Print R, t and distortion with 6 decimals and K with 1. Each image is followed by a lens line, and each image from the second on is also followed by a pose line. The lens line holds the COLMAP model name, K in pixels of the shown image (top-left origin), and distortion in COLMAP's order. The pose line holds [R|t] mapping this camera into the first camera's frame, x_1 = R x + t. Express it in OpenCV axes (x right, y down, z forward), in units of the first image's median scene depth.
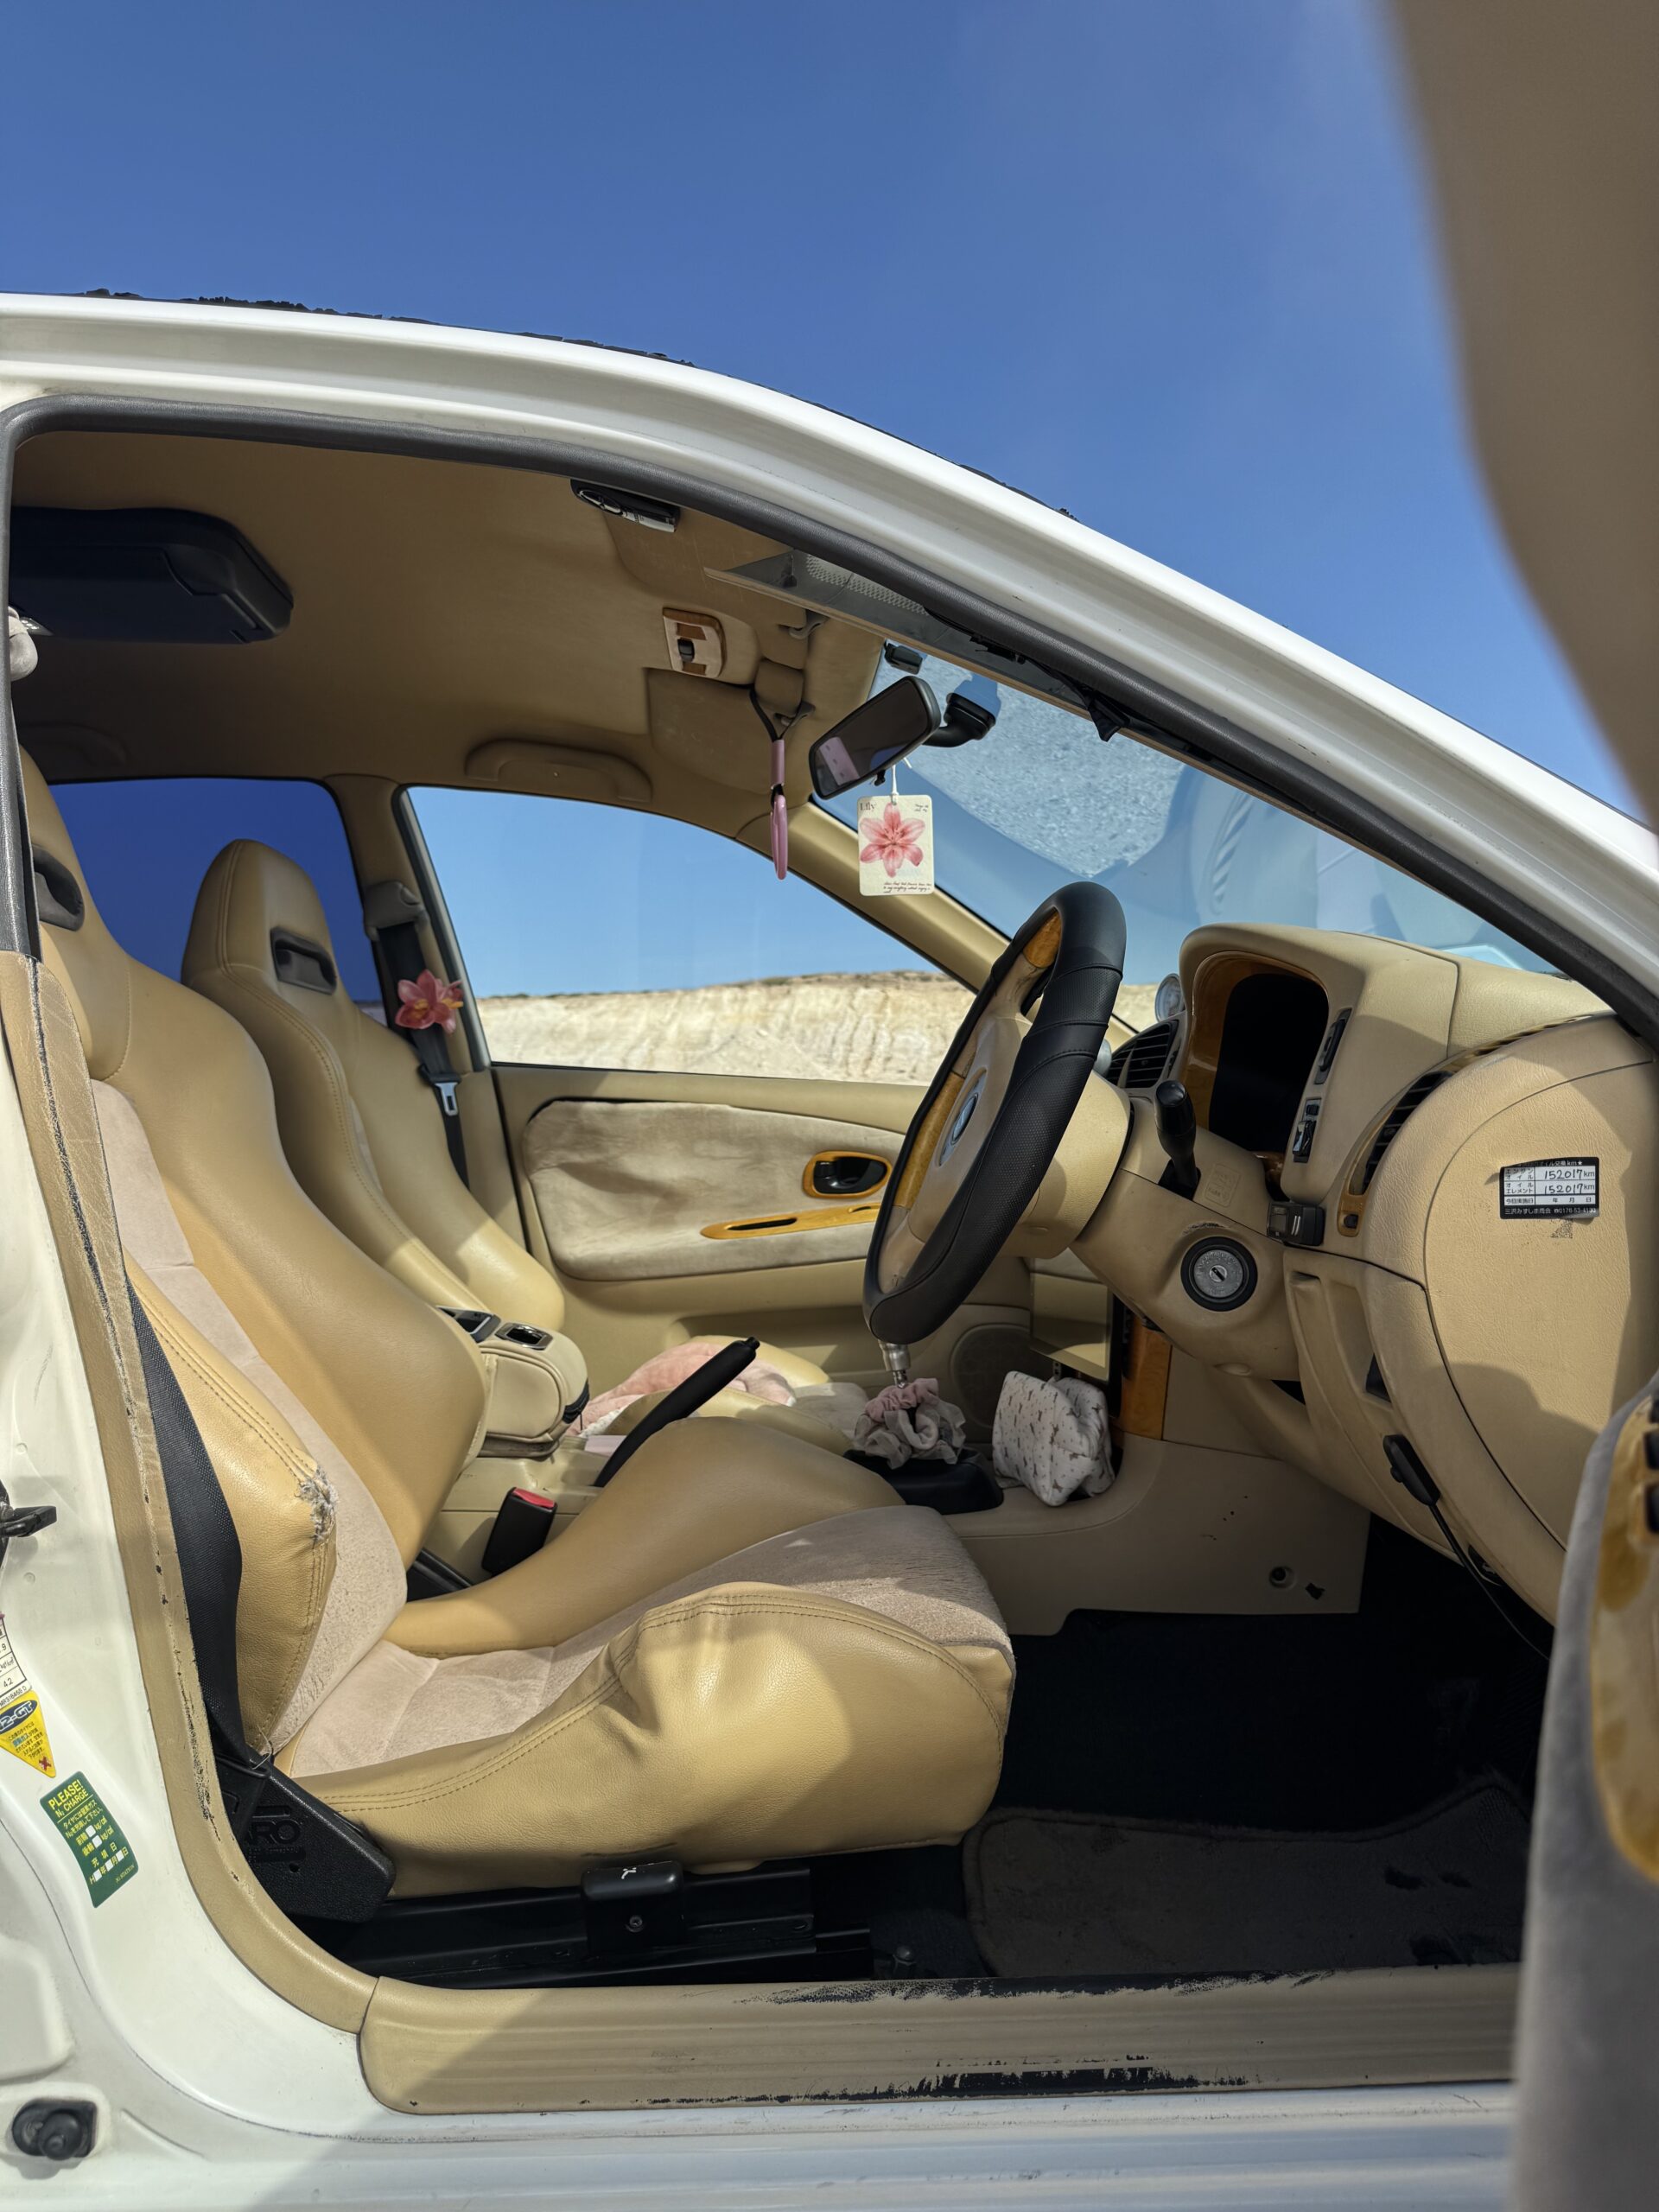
lens RADIAL K [[1577.7, 0, 835.3], [0, 1577.7, 1111.0], [0, 0, 1]] dist [0.007545, -0.000132]
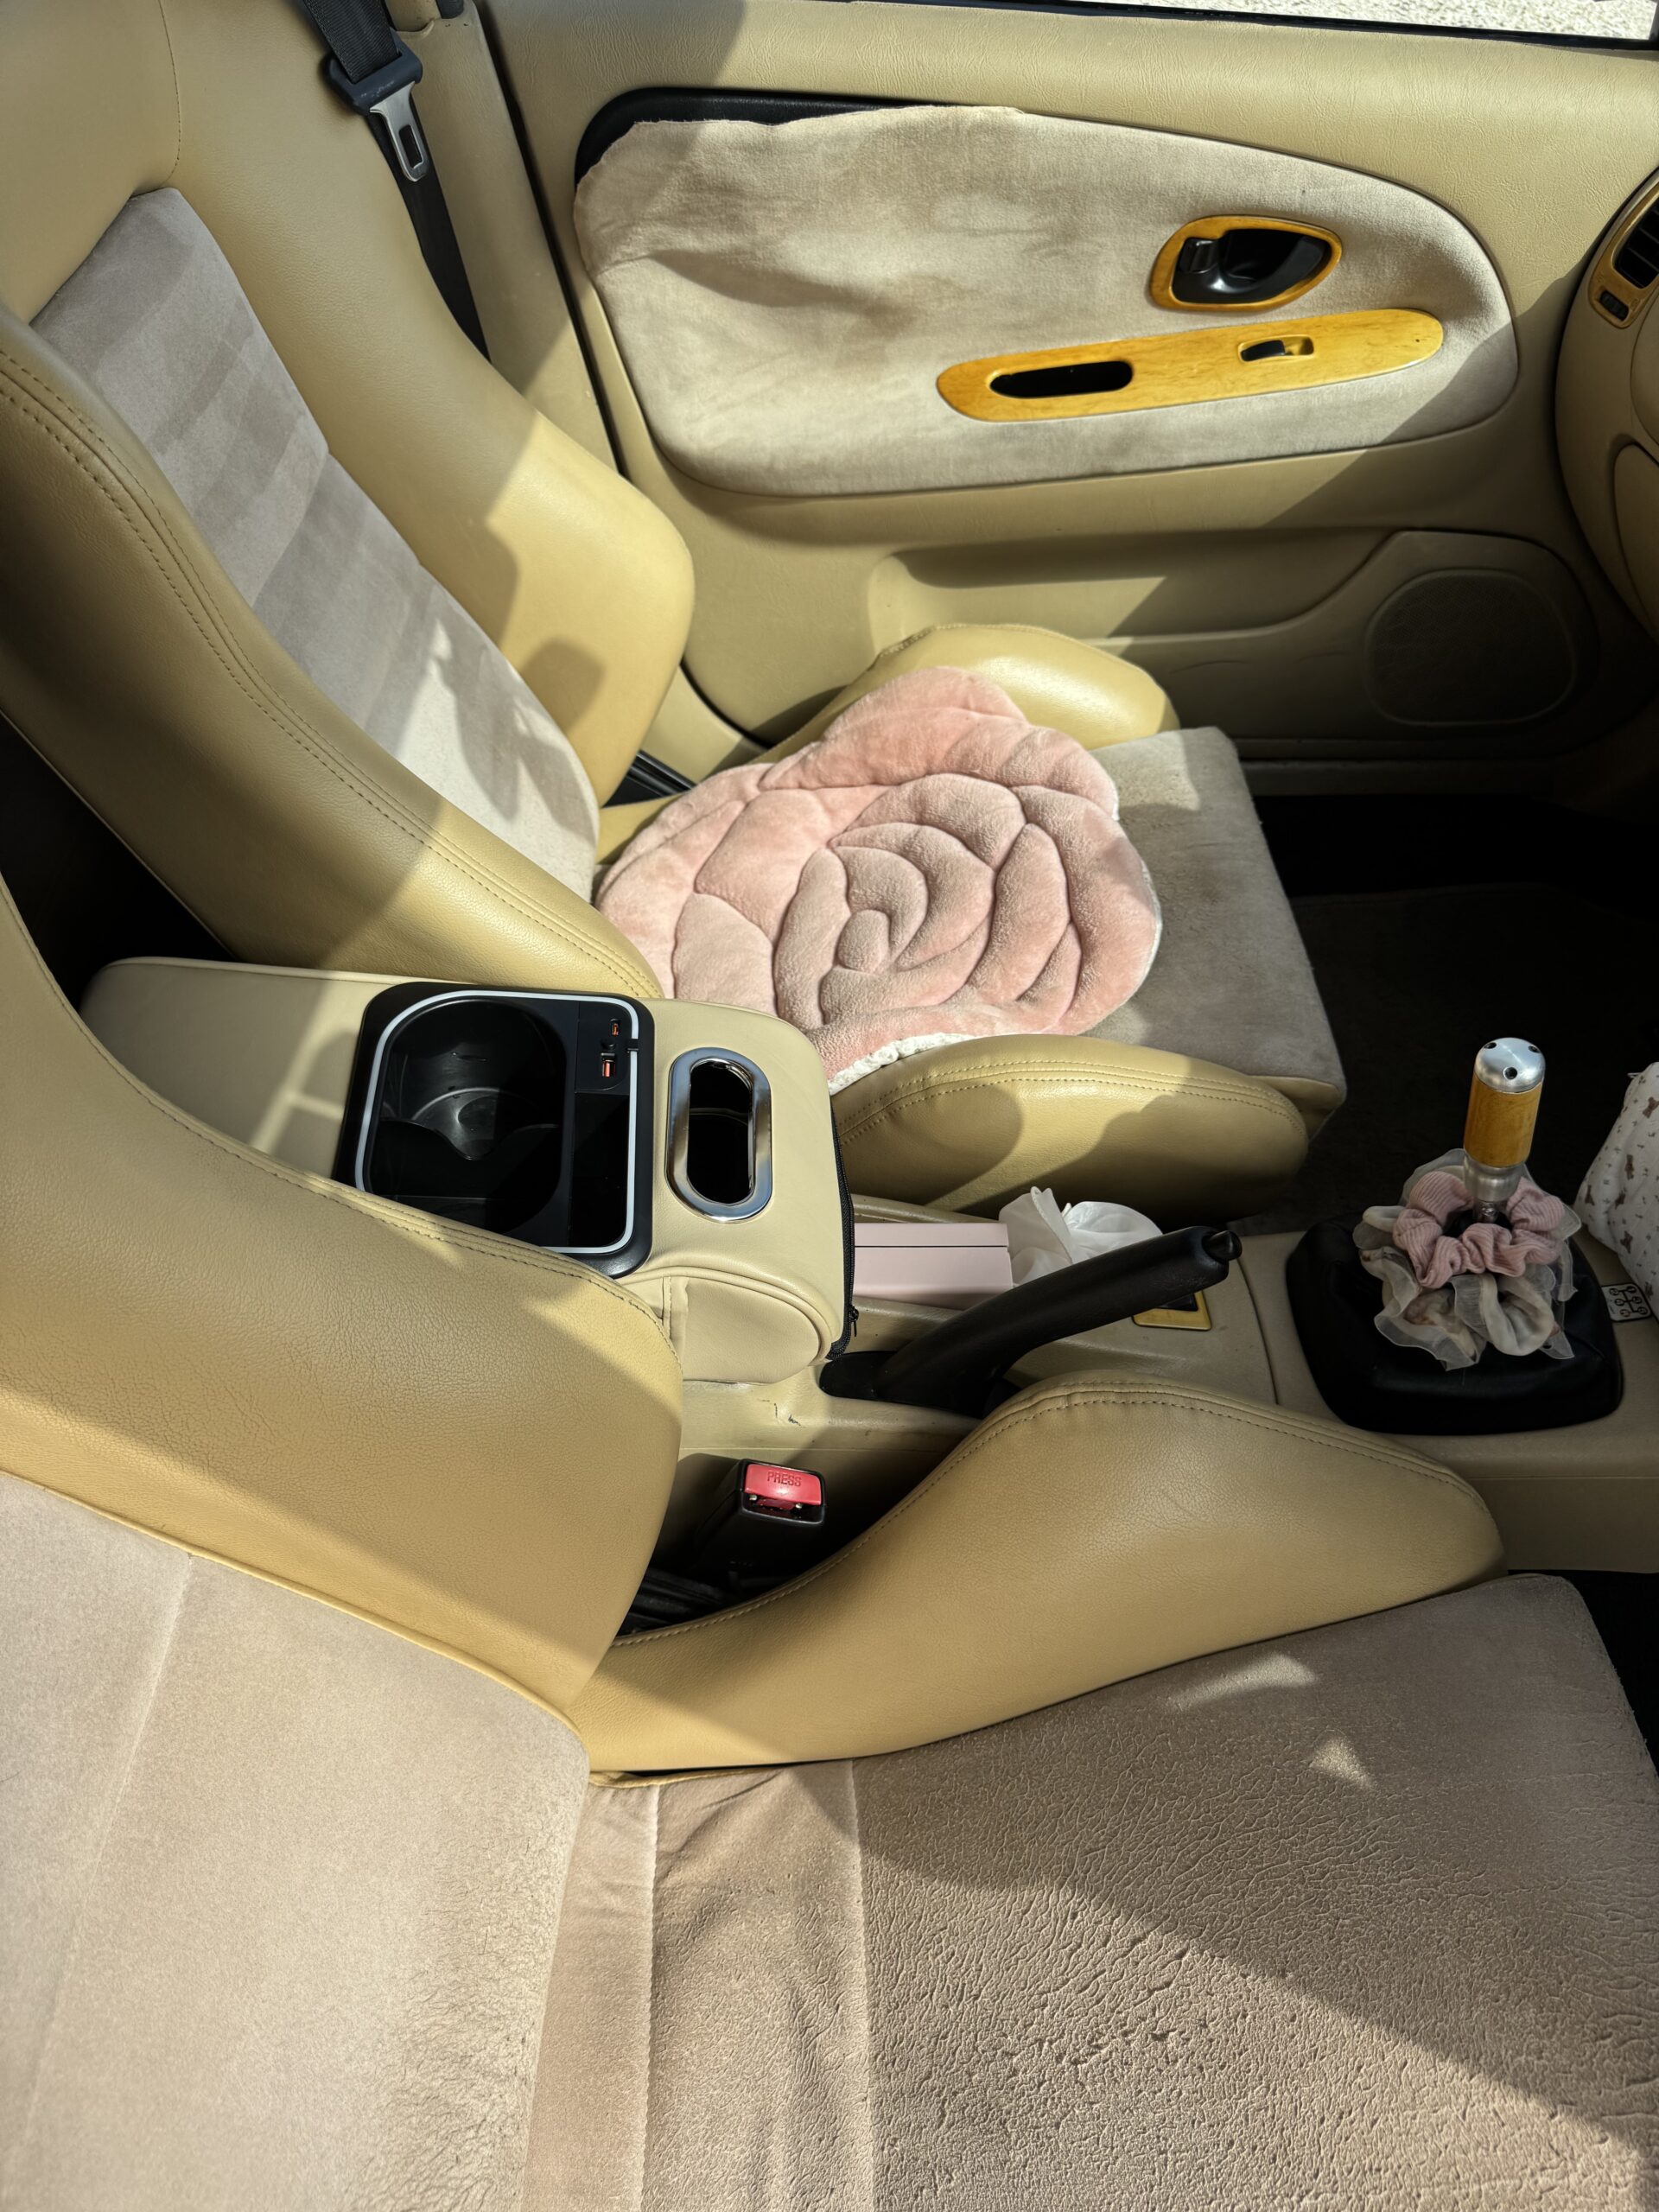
lens RADIAL K [[1577.7, 0, 811.6], [0, 1577.7, 1107.9], [0, 0, 1]] dist [0.007545, -0.000132]
pose [[0.999954, 0.003176, -0.009002, -0.121444], [0.004913, 0.637319, 0.770584, -0.171316], [0.008185, -0.770593, 0.637275, 0.490828]]
